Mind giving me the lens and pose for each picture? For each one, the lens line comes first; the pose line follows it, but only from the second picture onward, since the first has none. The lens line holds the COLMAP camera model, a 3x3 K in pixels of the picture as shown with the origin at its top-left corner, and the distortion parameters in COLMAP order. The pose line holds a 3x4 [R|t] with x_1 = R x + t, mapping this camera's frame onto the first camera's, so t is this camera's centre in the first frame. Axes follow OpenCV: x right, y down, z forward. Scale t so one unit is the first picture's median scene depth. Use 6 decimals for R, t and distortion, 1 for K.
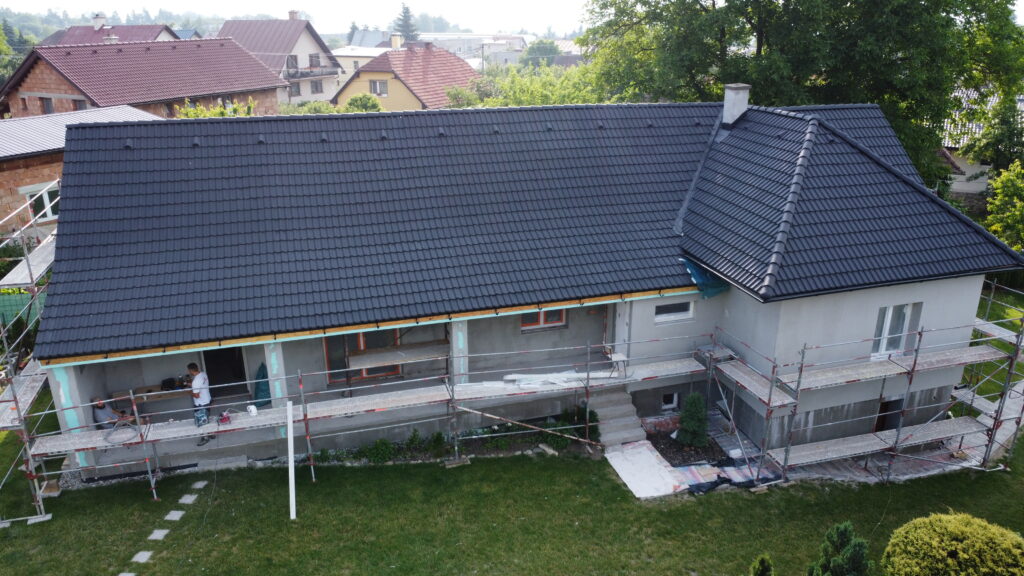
lens RADIAL K [[736.9, 0, 516.2], [0, 736.9, 286.0], [0, 0, 1]] dist [-0.037636, -0.002324]
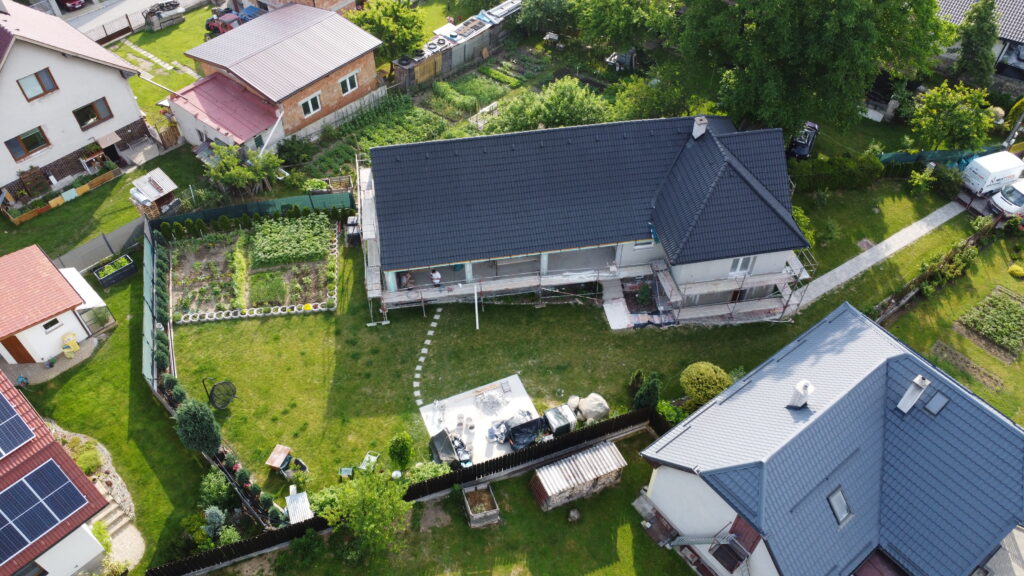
lens RADIAL K [[736.9, 0, 511.8], [0, 736.9, 288.7], [0, 0, 1]] dist [-0.037636, -0.002324]
pose [[0.991211, 0.090499, -0.096495, 0.056600], [-0.035062, 0.883032, 0.468001, -0.956817], [0.127562, -0.460504, 0.878444, -1.137527]]
